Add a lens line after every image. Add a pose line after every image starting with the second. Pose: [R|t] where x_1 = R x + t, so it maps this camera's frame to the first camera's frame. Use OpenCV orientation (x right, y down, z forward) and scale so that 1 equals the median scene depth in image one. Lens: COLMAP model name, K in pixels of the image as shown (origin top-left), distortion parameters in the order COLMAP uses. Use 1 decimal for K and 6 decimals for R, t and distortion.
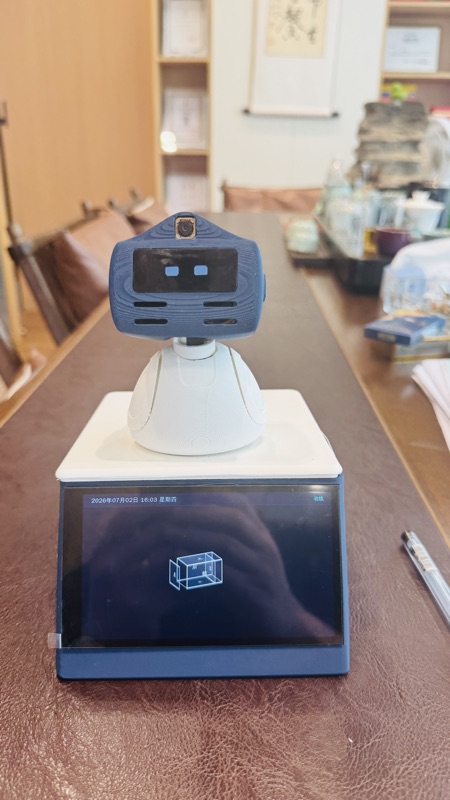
lens RADIAL K [[543.8, 0, 223.2], [0, 543.8, 400.7], [0, 0, 1]] dist [-0.010570, -0.010478]
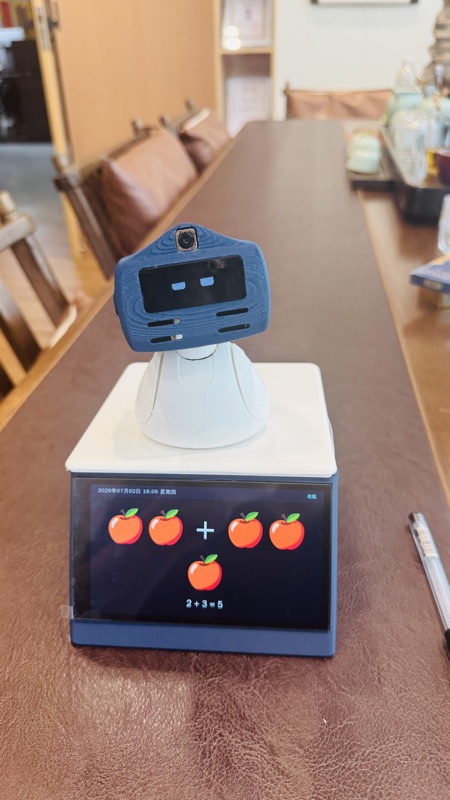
lens RADIAL K [[543.8, 0, 226.7], [0, 543.8, 399.2], [0, 0, 1]] dist [-0.010570, -0.010478]
pose [[0.994974, 0.023900, -0.097240, 0.091685], [-0.009719, 0.989563, 0.143775, -0.125025], [0.099661, -0.142107, 0.984821, -0.007585]]
